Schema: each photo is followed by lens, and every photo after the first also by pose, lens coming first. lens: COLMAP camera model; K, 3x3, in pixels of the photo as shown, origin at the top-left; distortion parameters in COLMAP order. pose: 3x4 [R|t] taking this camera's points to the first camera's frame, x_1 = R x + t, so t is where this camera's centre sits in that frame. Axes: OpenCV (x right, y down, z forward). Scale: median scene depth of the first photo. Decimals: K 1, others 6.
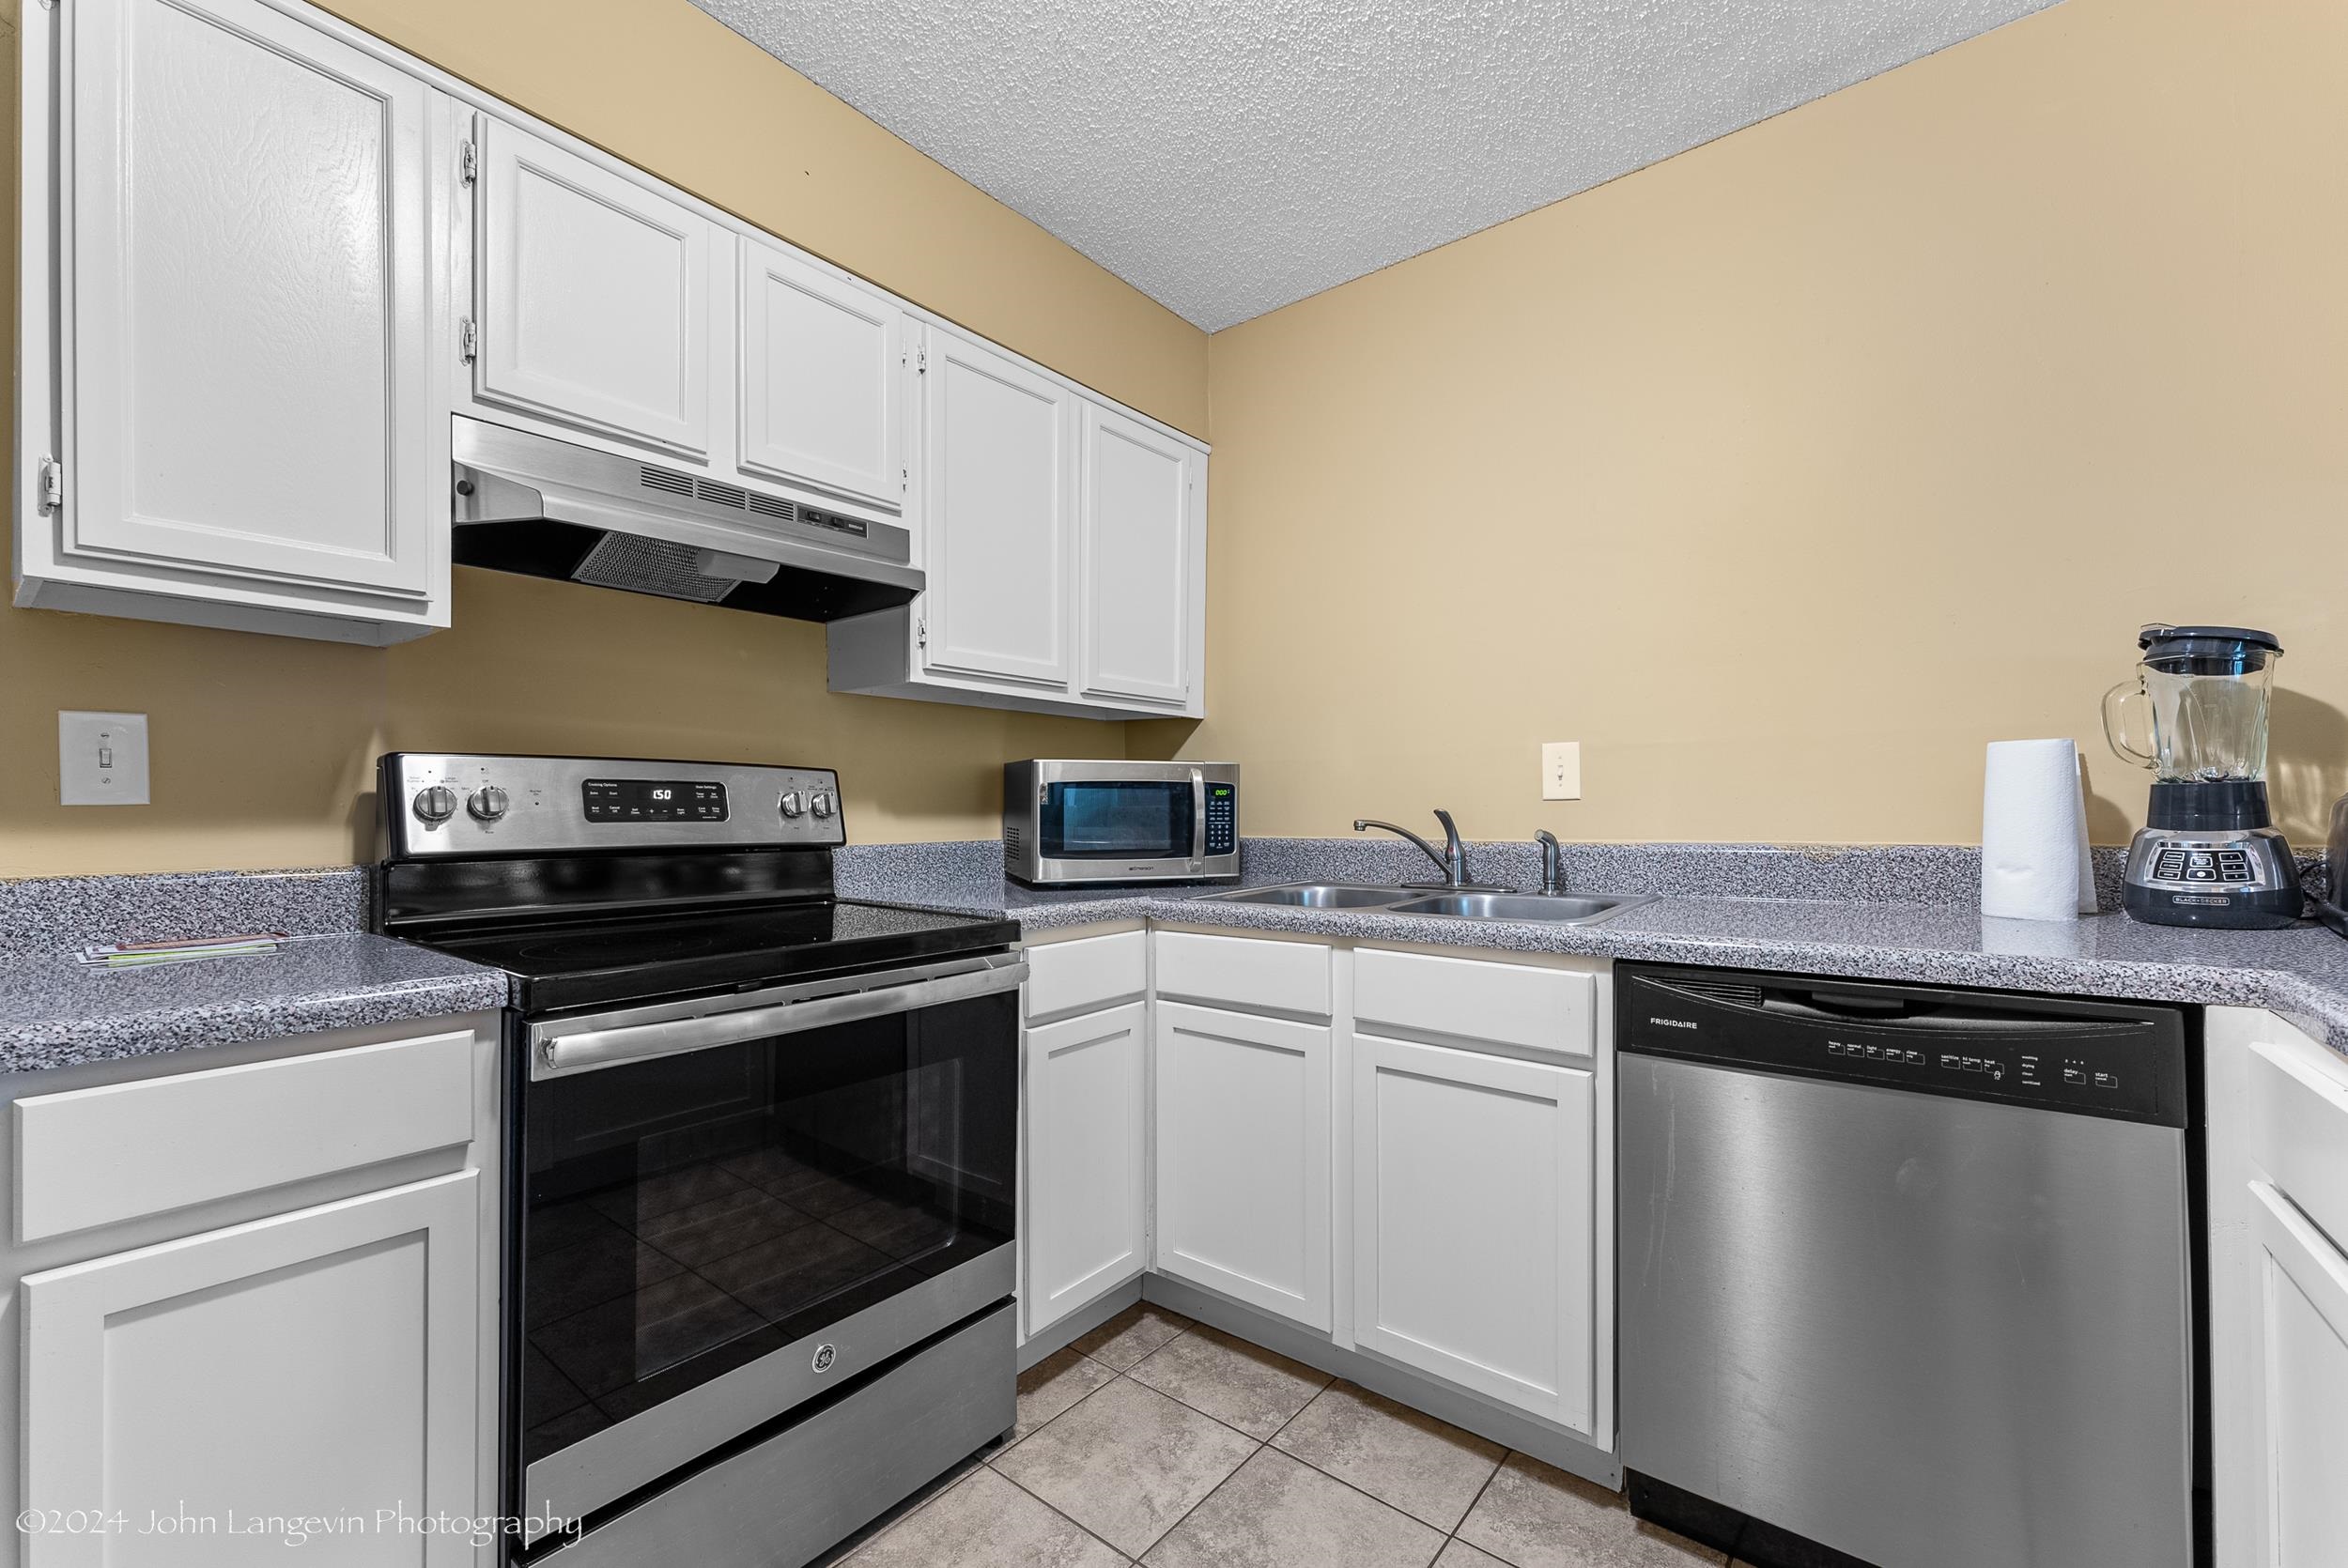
lens RADIAL K [[958.8, 0, 1181.4], [0, 958.8, 799.3], [0, 0, 1]] dist [-0.000266, -0.000054]
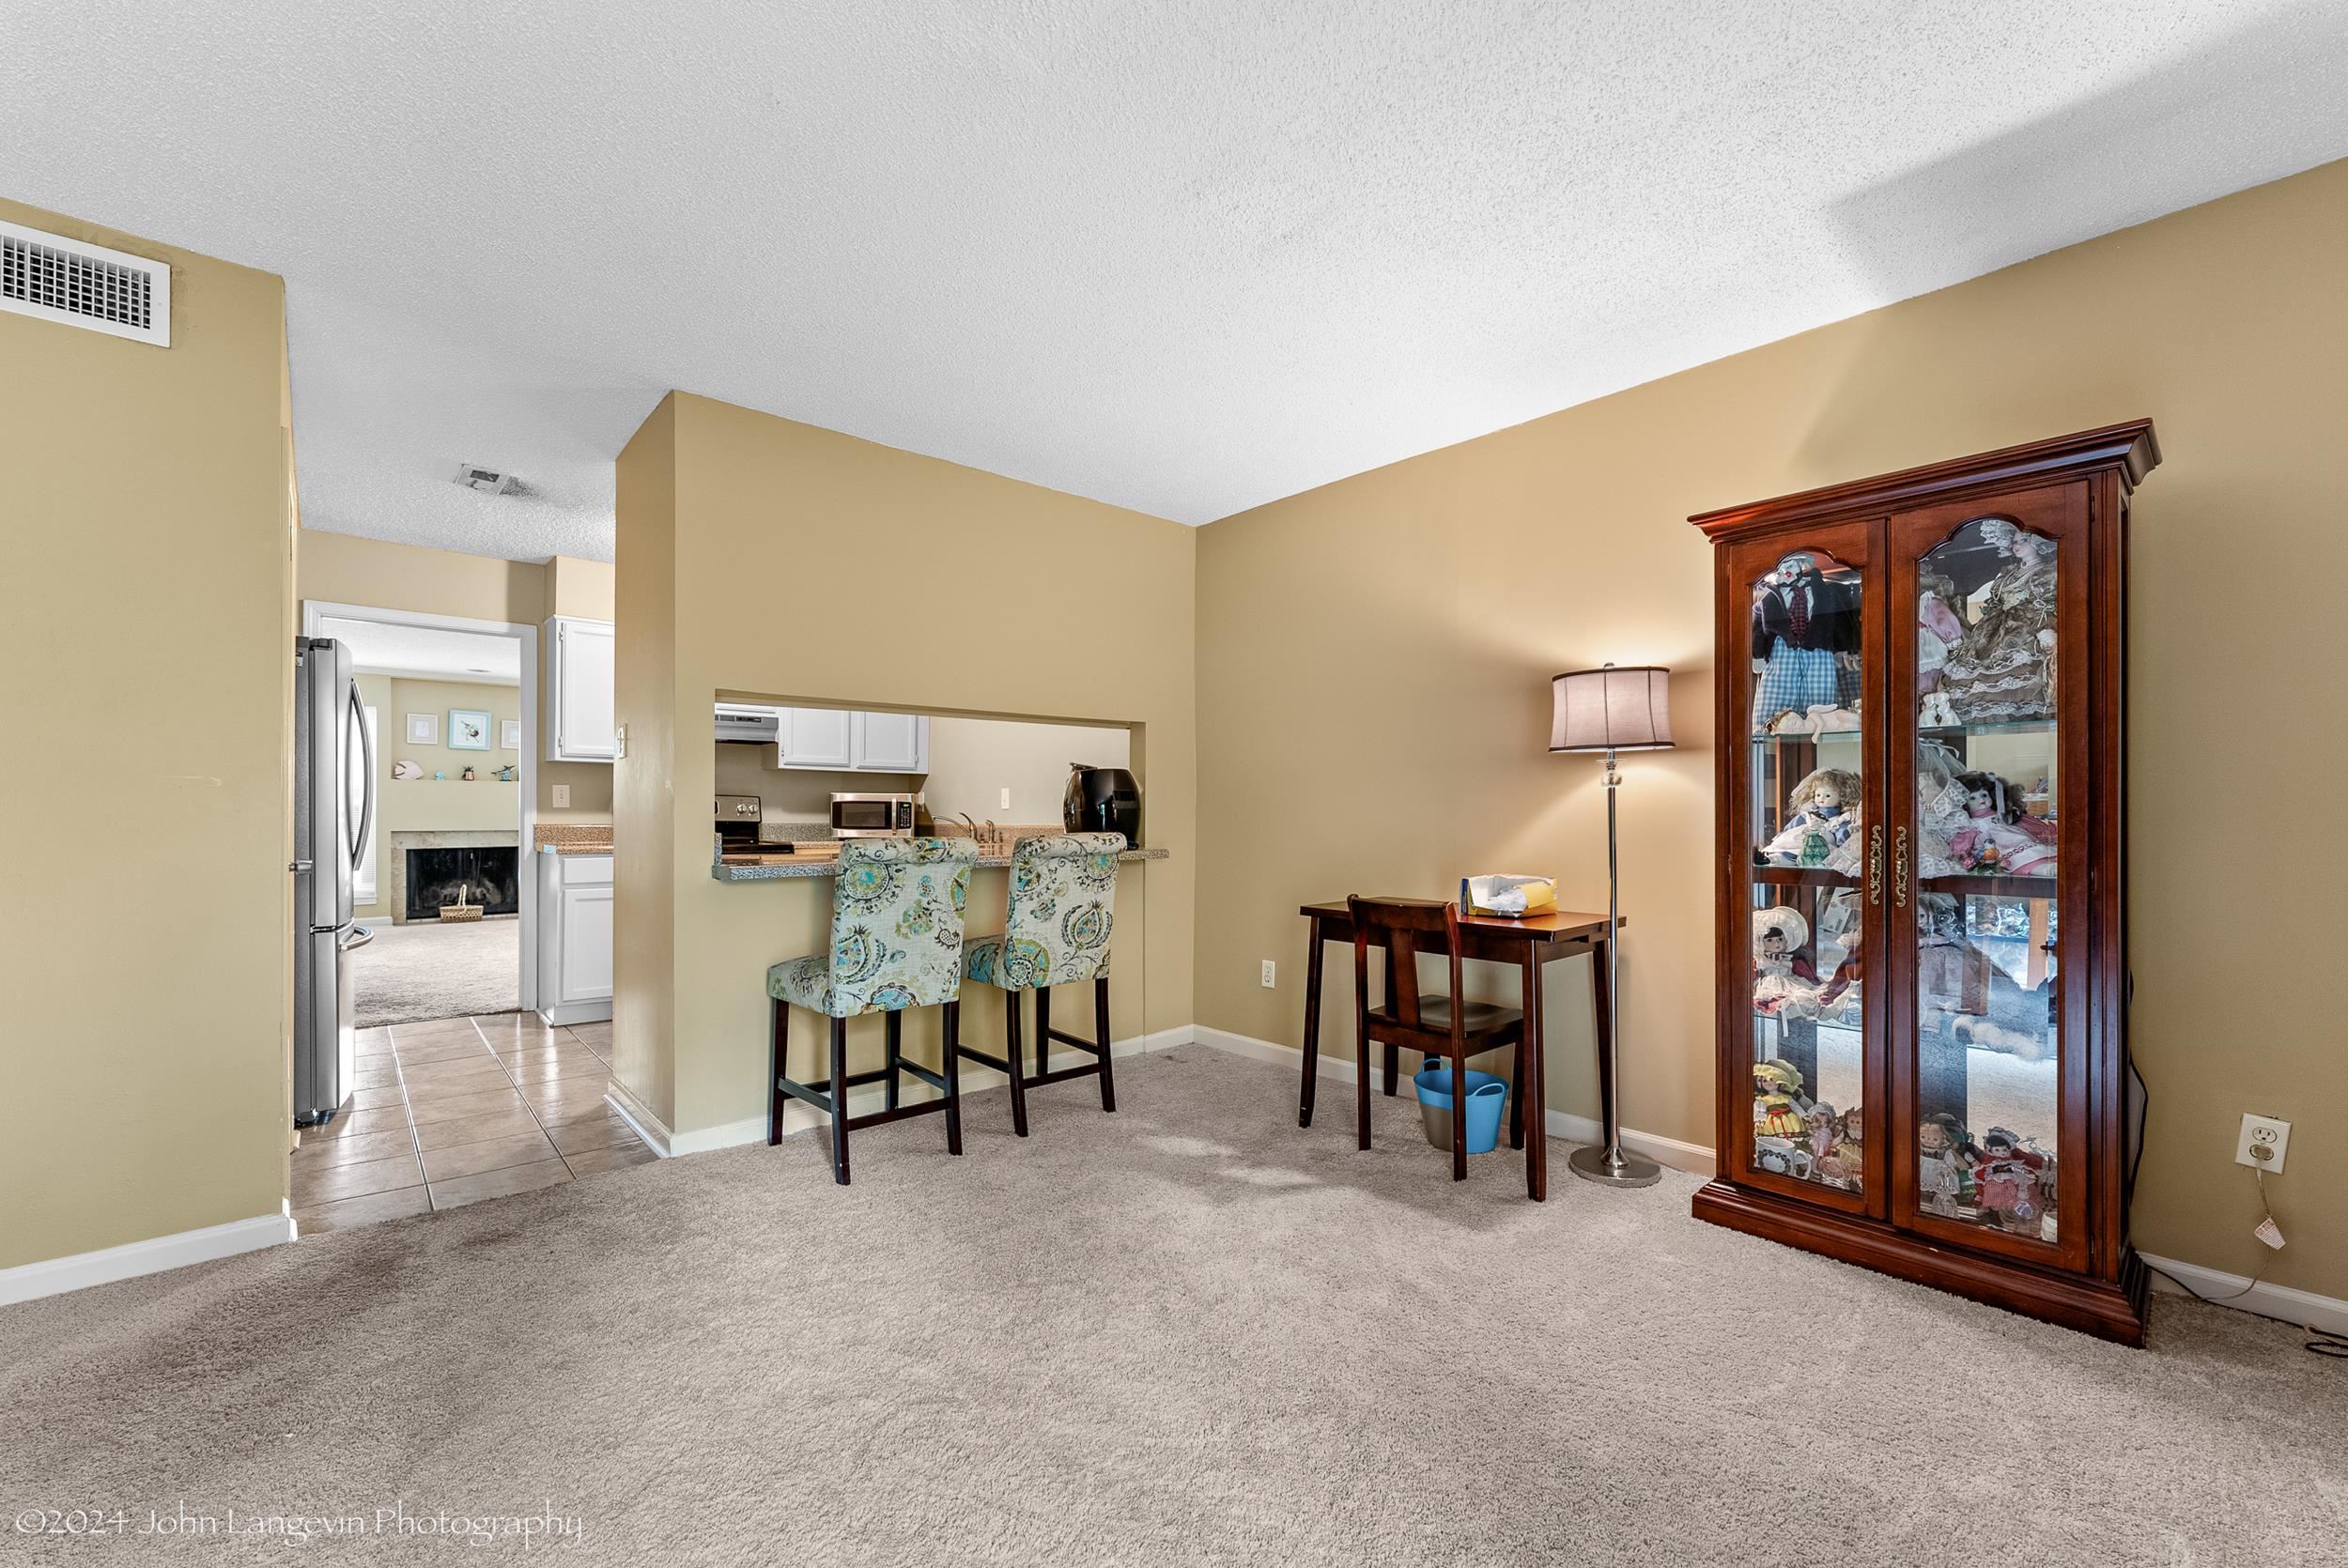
lens RADIAL K [[958.8, 0, 1181.4], [0, 958.8, 799.3], [0, 0, 1]] dist [-0.000266, -0.000054]
pose [[0.987476, 0.008223, -0.157553, 1.737175], [-0.009279, 0.999939, -0.005966, -0.022633], [0.157494, 0.007353, 0.987493, -2.129399]]
